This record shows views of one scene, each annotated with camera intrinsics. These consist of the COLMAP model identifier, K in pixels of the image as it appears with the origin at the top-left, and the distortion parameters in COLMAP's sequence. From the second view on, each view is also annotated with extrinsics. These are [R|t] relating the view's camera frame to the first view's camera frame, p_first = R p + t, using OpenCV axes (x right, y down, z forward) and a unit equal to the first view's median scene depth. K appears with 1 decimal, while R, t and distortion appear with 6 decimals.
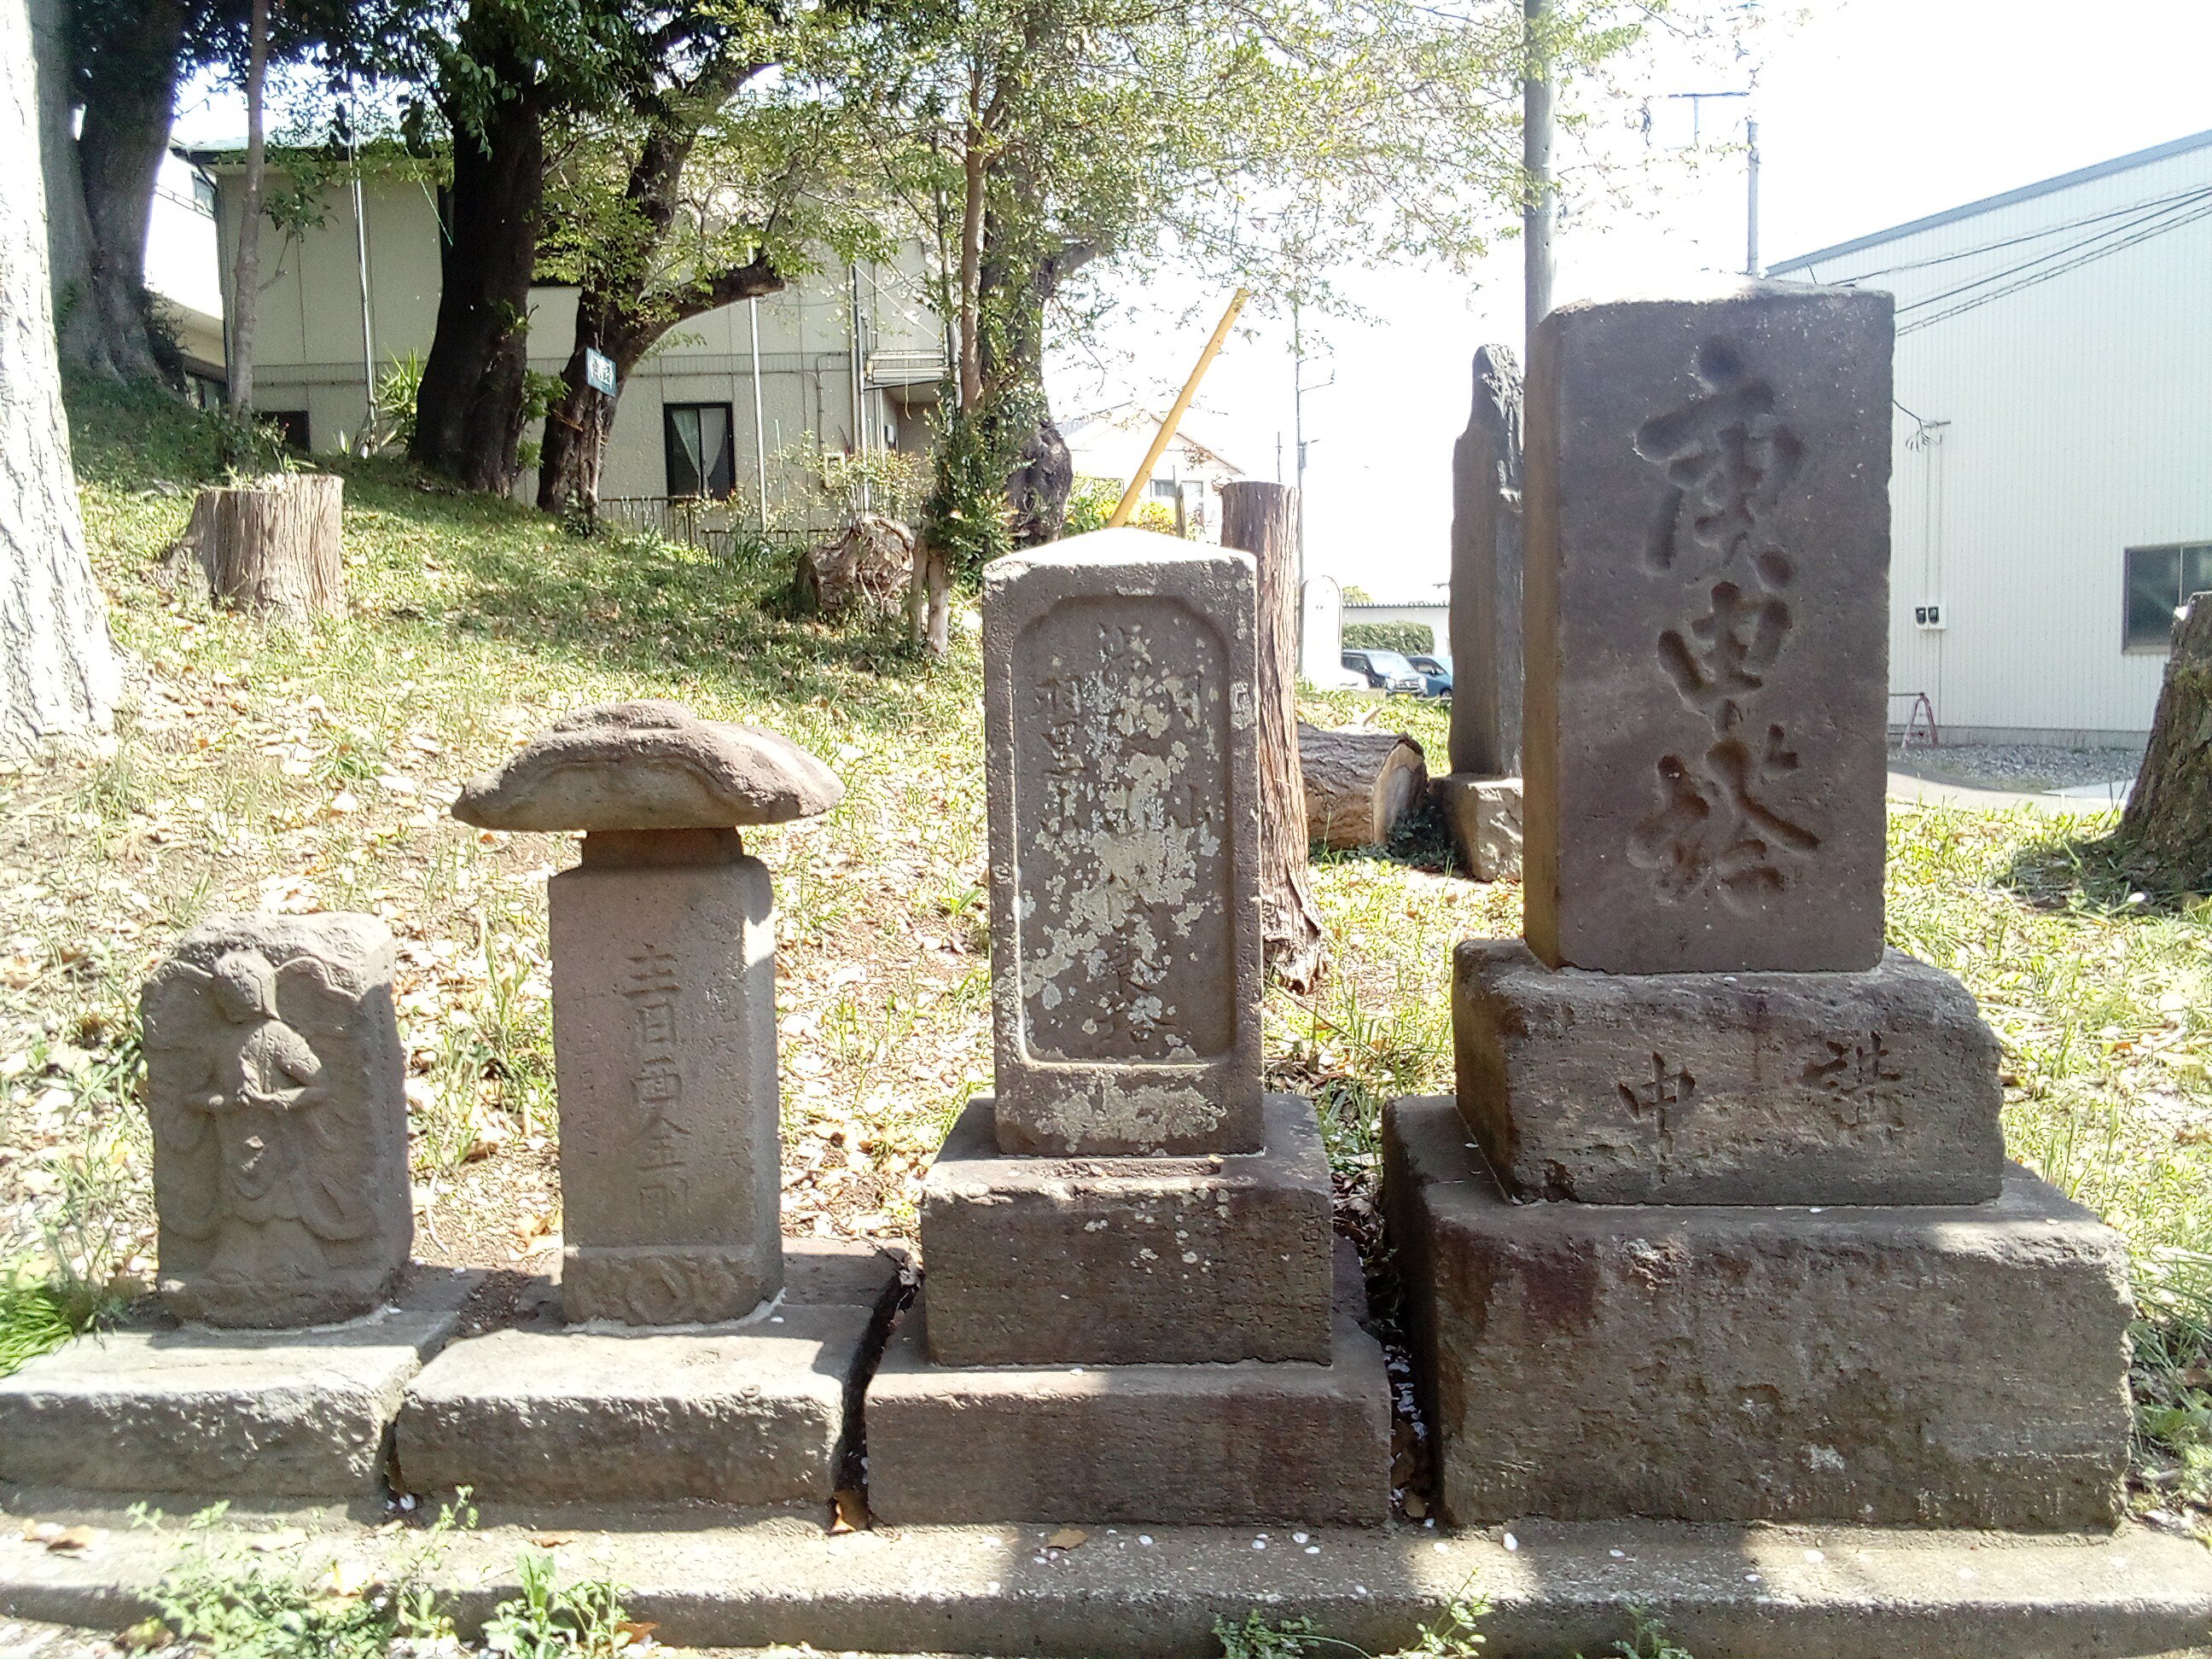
lens RADIAL K [[1764.1, 0, 1116.4], [0, 1764.1, 844.8], [0, 0, 1]] dist [0.044757, -0.066380]
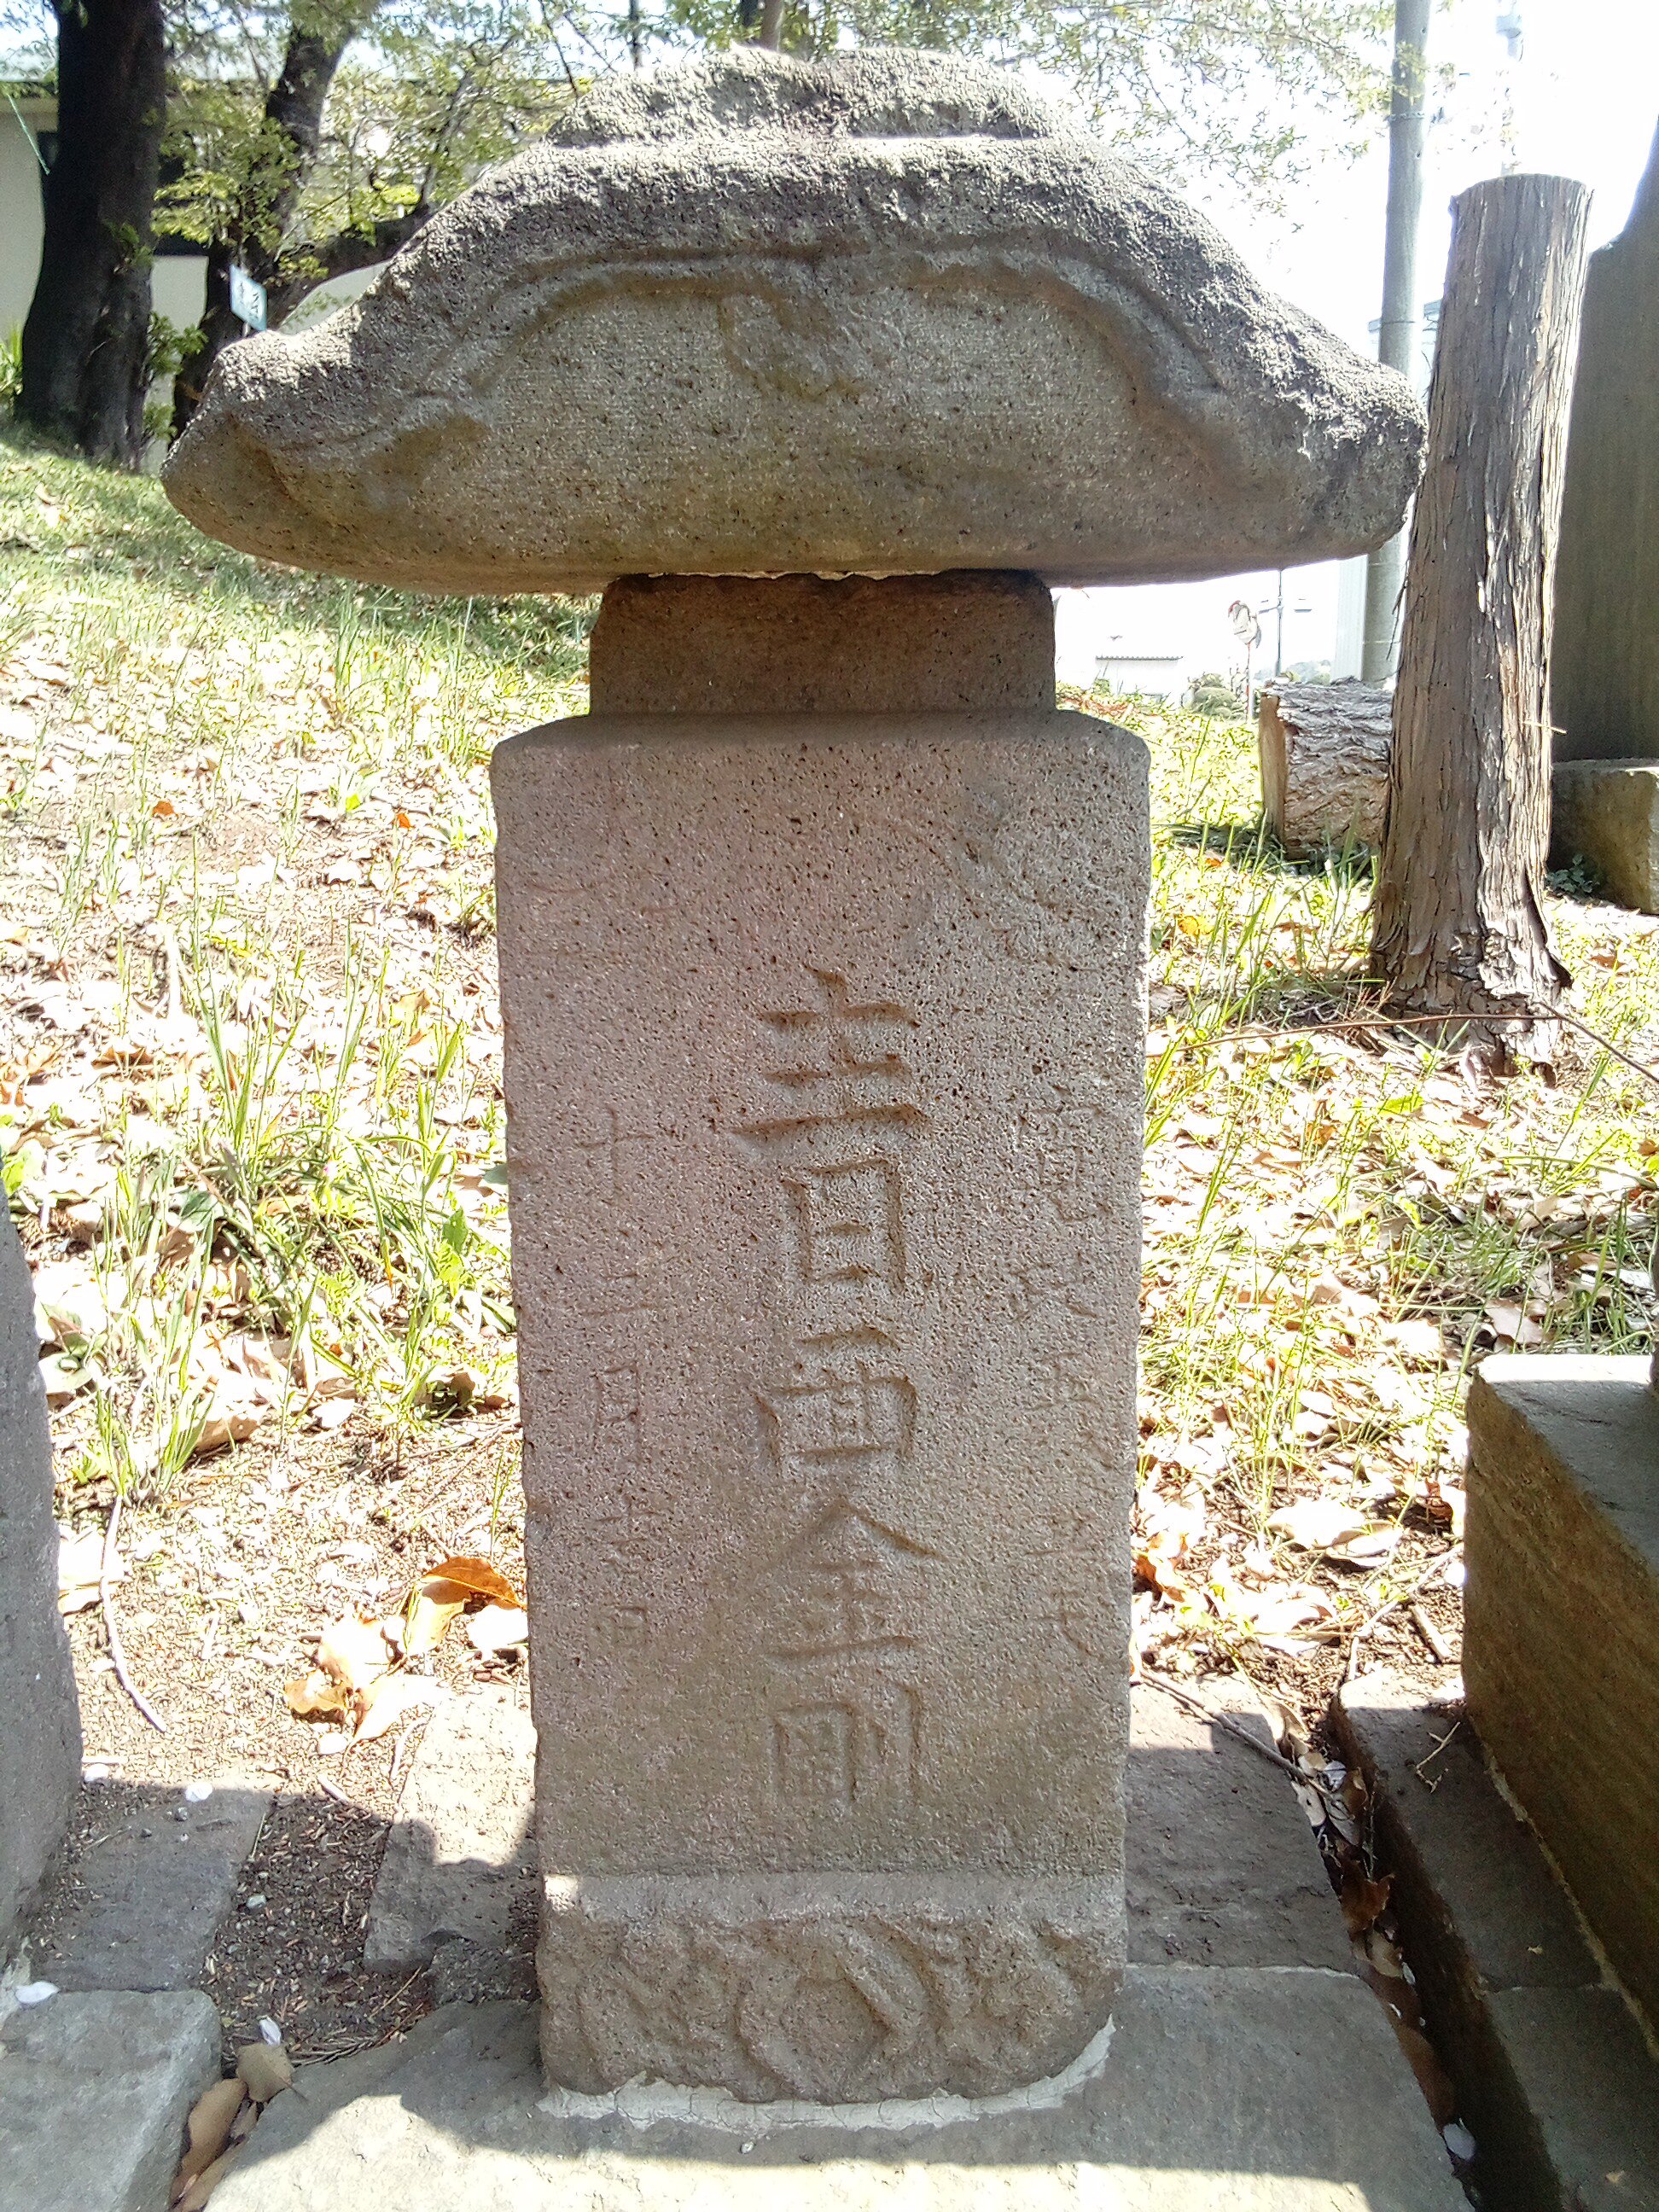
lens RADIAL K [[1764.1, 0, 834.5], [0, 1764.1, 1116.4], [0, 0, 1]] dist [0.044757, -0.066380]
pose [[0.999101, 0.005304, 0.042066, -0.281895], [-0.010173, 0.993151, 0.116390, 0.046814], [-0.041160, -0.116713, 0.992312, 0.708451]]
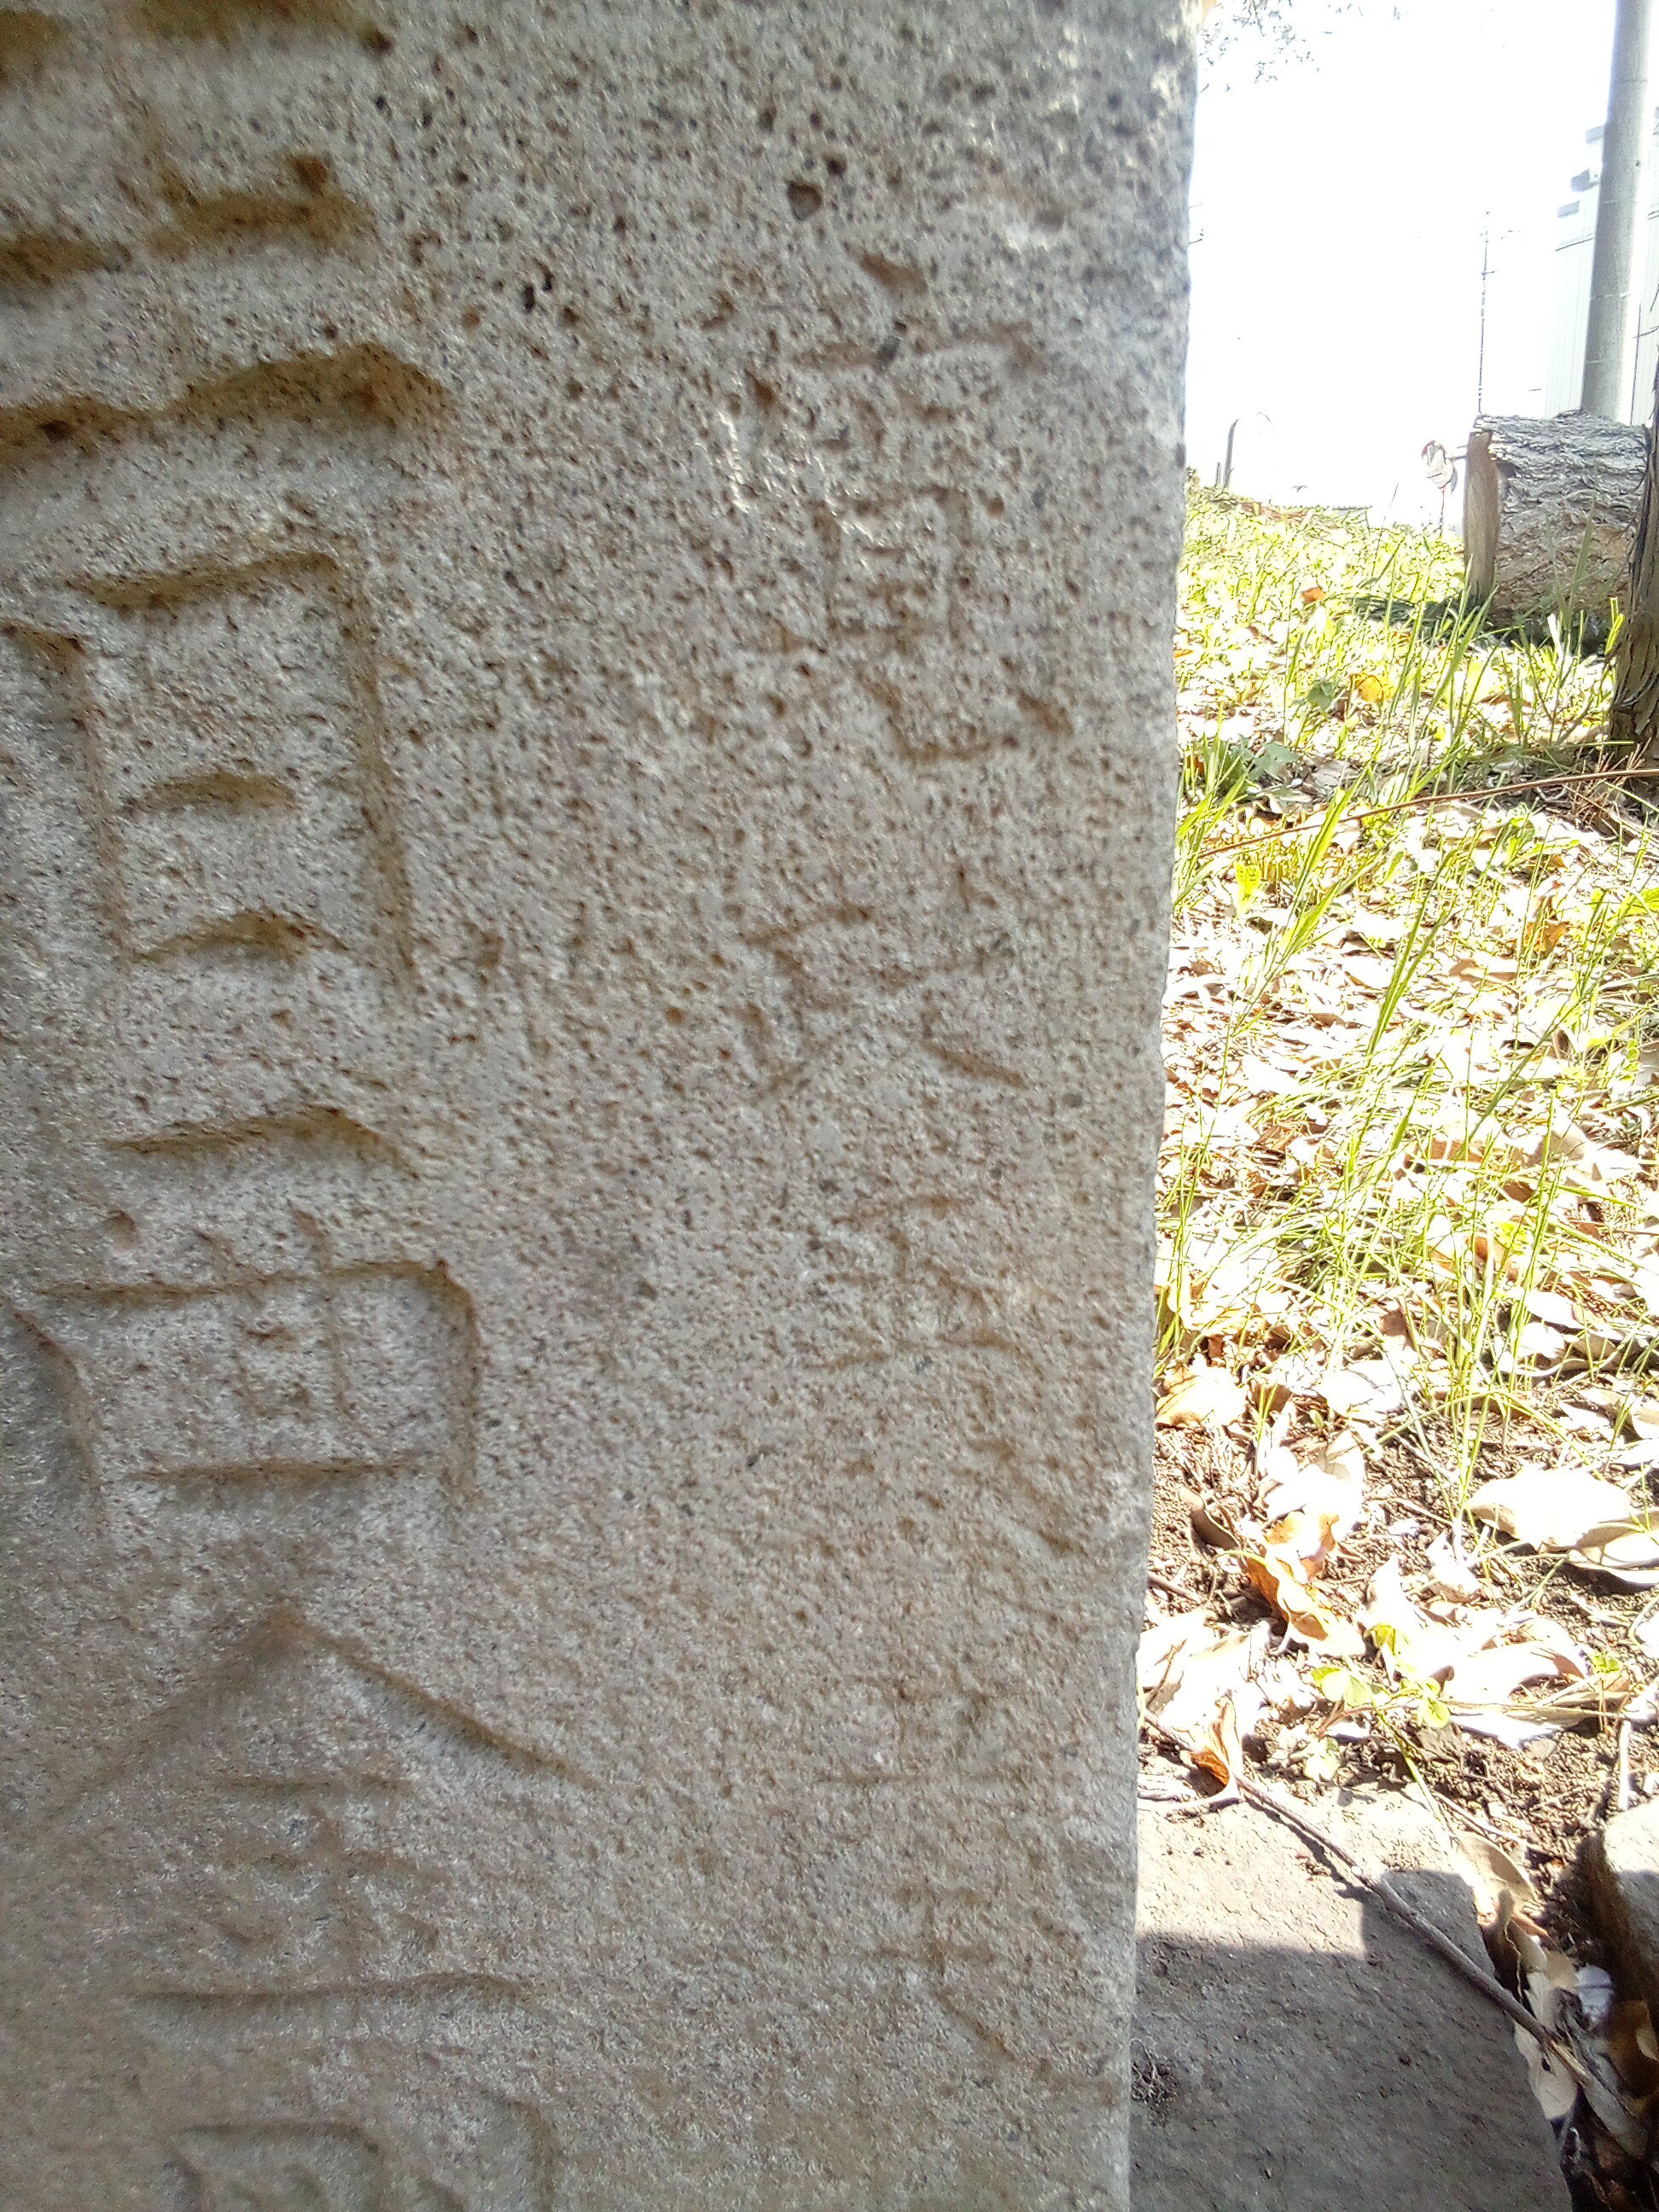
lens RADIAL K [[1764.1, 0, 839.3], [0, 1764.1, 1115.2], [0, 0, 1]] dist [0.044757, -0.066380]
pose [[0.998785, 0.018217, -0.045800, -0.225728], [-0.009327, 0.982257, 0.187307, 0.103634], [0.048399, -0.186652, 0.981233, 0.924193]]
